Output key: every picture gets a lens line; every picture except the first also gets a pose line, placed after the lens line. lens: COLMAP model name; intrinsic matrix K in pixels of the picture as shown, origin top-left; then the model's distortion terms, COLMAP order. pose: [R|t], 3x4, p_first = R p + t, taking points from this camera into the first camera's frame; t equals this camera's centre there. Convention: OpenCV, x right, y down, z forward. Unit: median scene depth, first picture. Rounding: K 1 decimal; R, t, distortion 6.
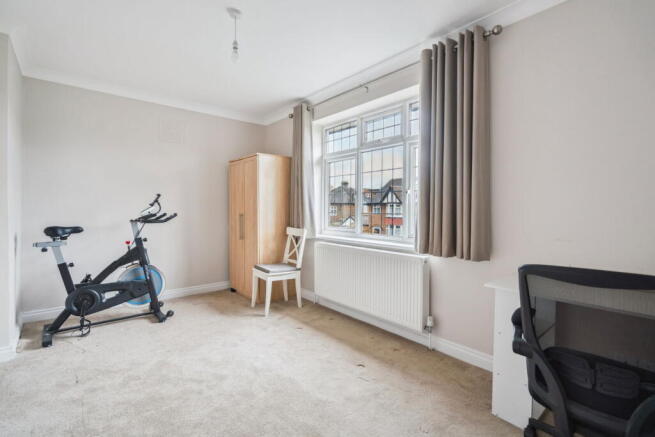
lens RADIAL K [[301.7, 0, 326.0], [0, 301.7, 212.1], [0, 0, 1]] dist [0.001437, 0.000321]
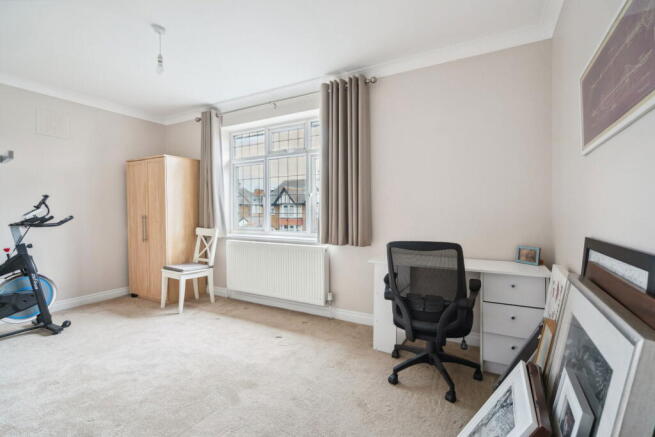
lens RADIAL K [[302.6, 0, 327.5], [0, 302.6, 218.5], [0, 0, 1]] dist [0.000050, 0.000083]
pose [[0.937309, -0.019801, 0.347935, -0.089104], [0.013286, 0.999689, 0.021103, 0.002788], [-0.348245, -0.015158, 0.937281, -0.164188]]
